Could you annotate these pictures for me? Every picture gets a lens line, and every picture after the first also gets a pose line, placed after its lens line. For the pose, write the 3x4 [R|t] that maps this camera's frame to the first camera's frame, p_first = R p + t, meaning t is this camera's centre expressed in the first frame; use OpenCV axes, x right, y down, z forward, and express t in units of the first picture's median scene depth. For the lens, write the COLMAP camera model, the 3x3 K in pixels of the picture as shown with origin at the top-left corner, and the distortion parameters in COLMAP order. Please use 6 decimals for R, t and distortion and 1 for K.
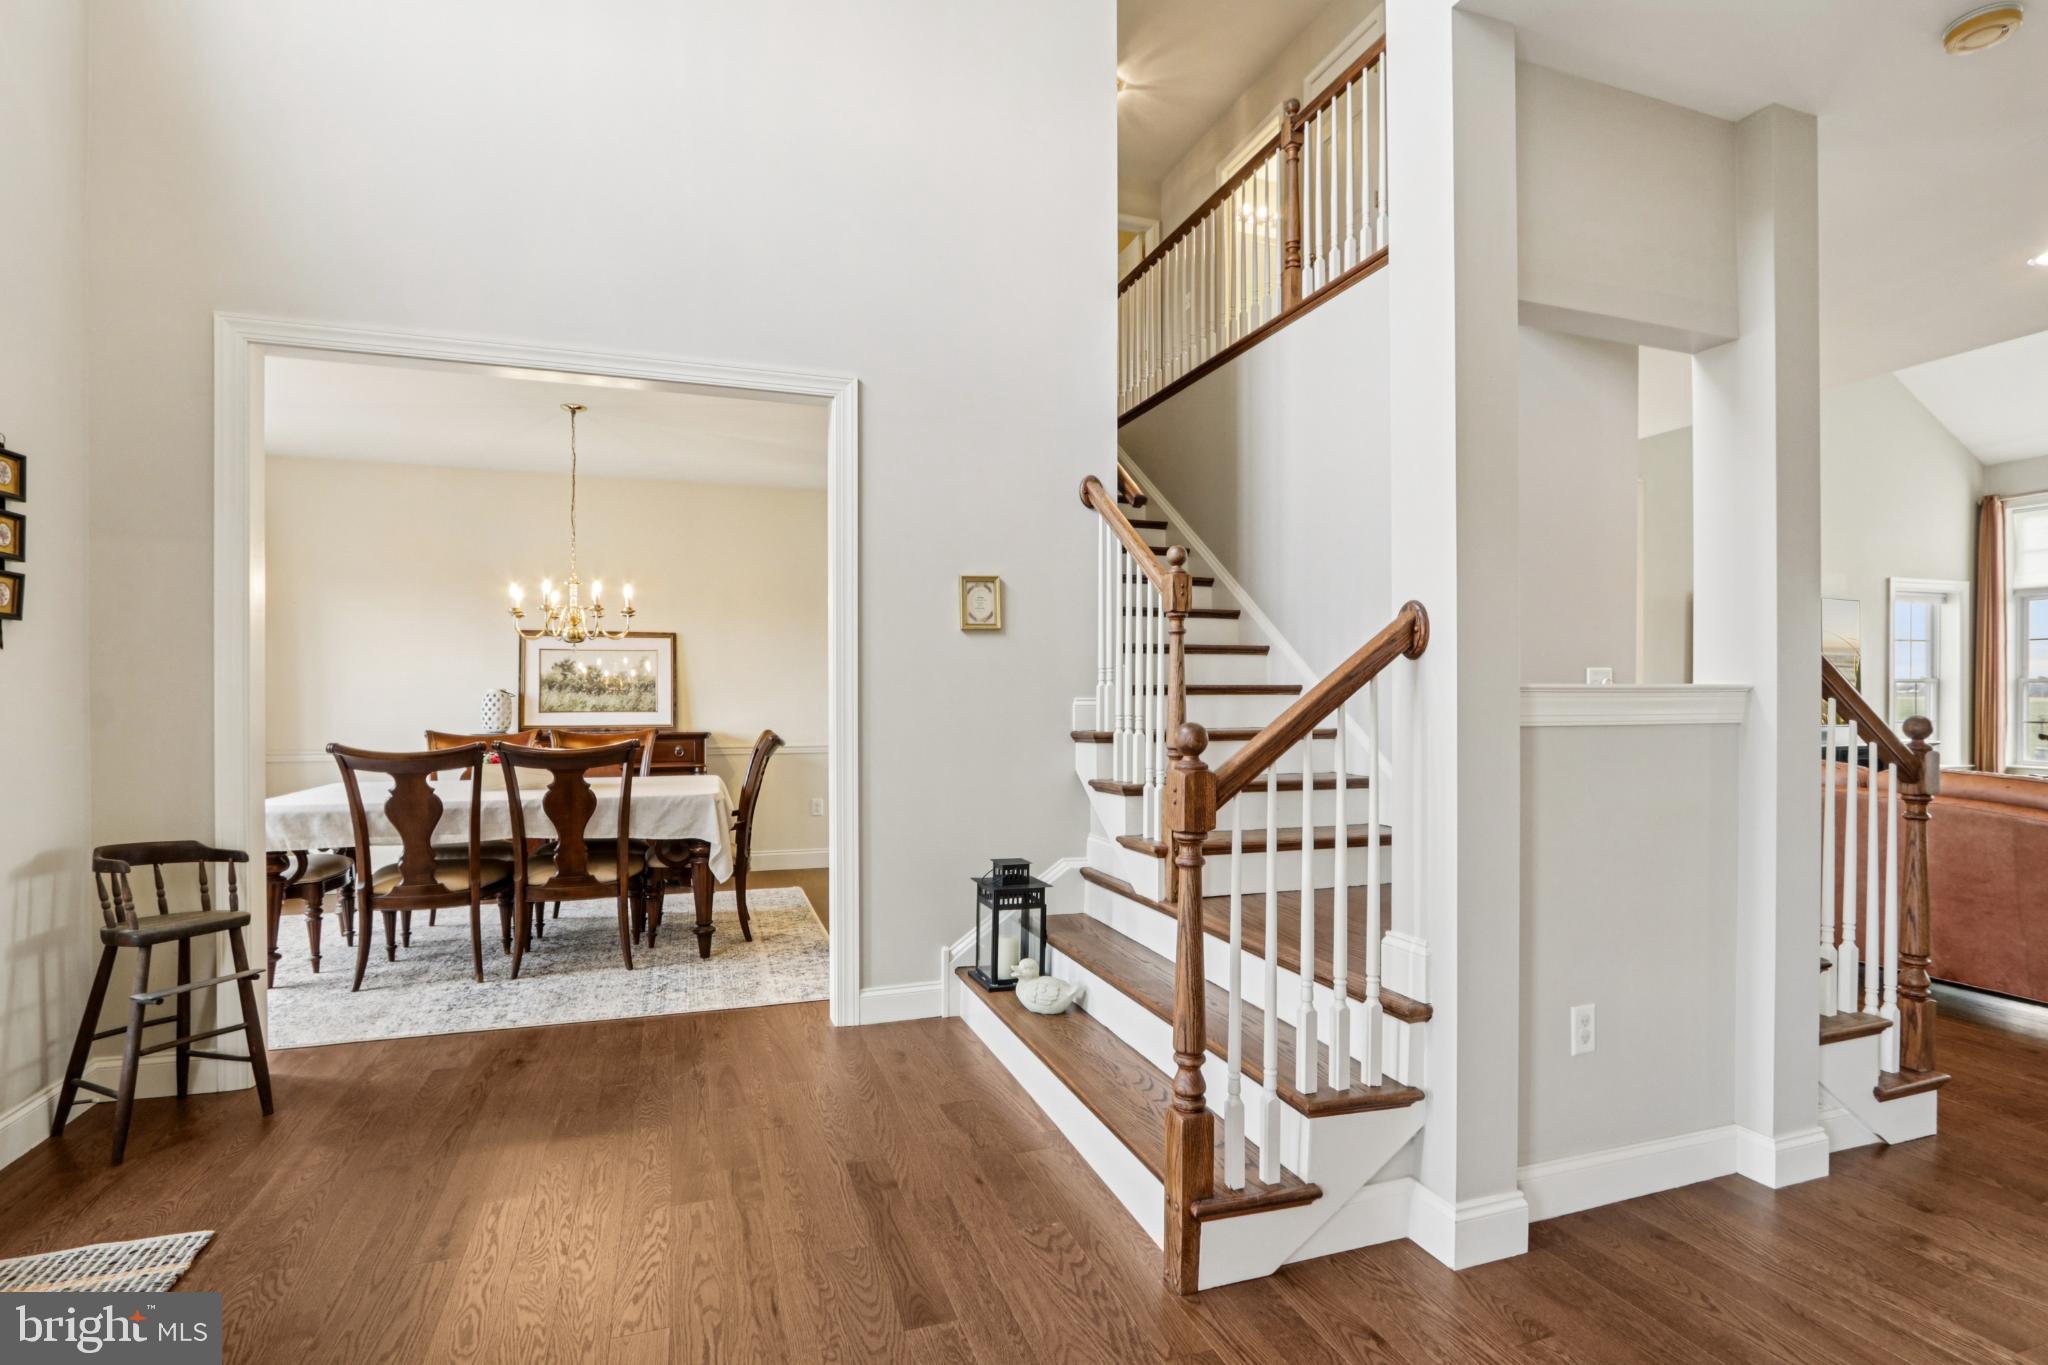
lens RADIAL K [[991.7, 0, 1056.4], [0, 991.7, 705.3], [0, 0, 1]] dist [-0.020831, 0.000326]
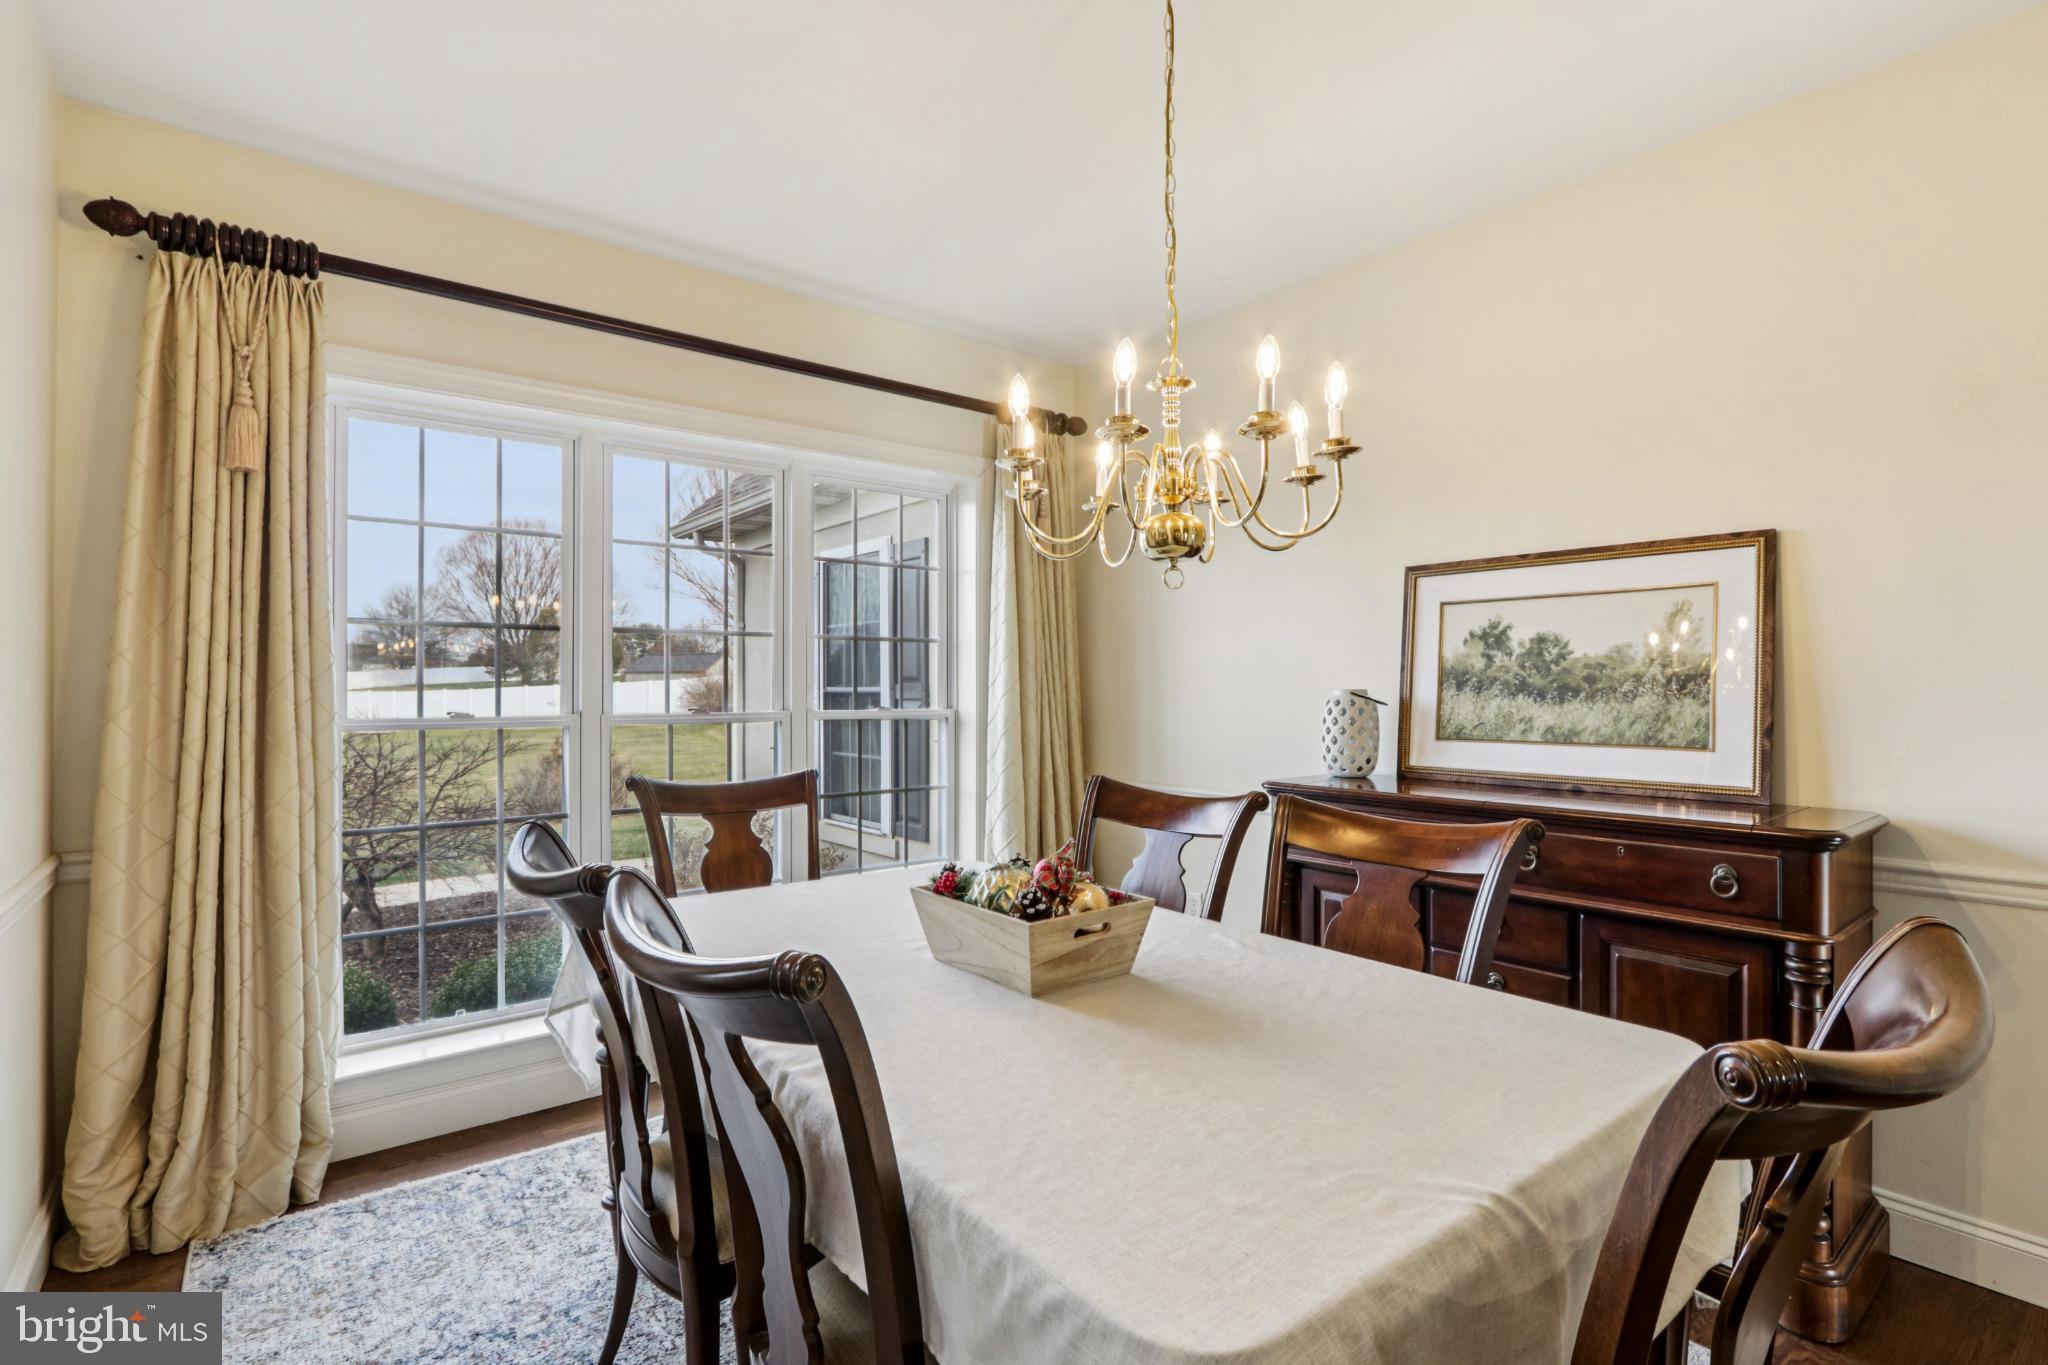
lens RADIAL K [[966.6, 0, 1024.2], [0, 966.6, 688.1], [0, 0, 1]] dist [-0.019049, 0.001693]
pose [[0.299320, -0.001362, -0.954152, -0.218839], [-0.003011, 0.999993, -0.002372, -0.022670], [0.954148, 0.003583, 0.299314, 0.996888]]
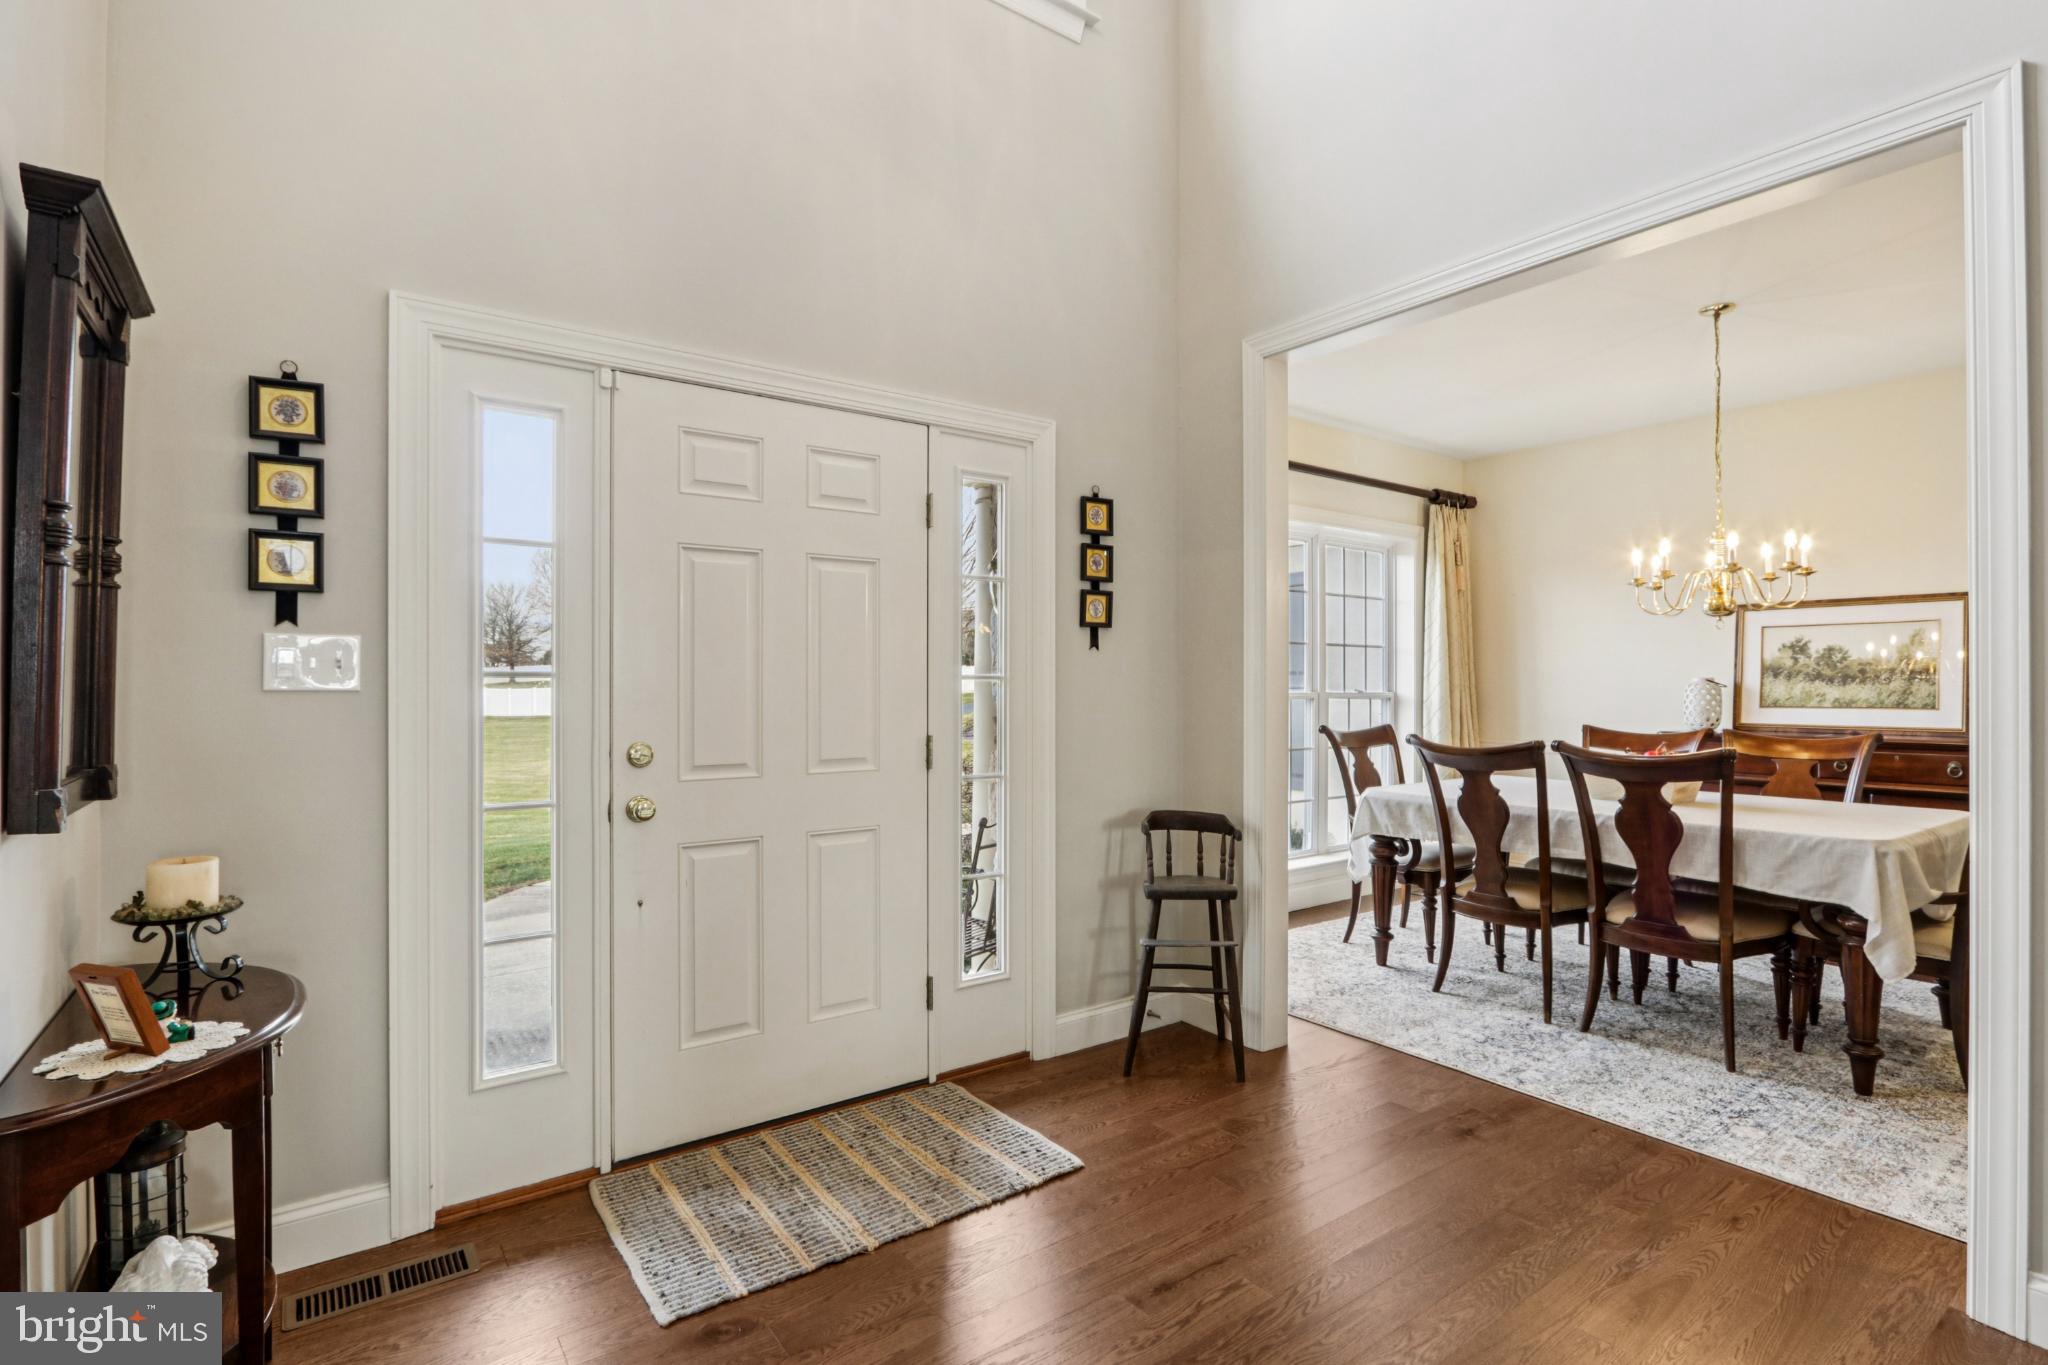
lens RADIAL K [[1005.9, 0, 1051.6], [0, 1005.9, 685.8], [0, 0, 1]] dist [-0.023275, 0.001428]
pose [[0.276822, -0.002881, -0.960917, 0.124995], [-0.007583, 0.999958, -0.005183, -0.002336], [0.960891, 0.008722, 0.276788, 0.342032]]
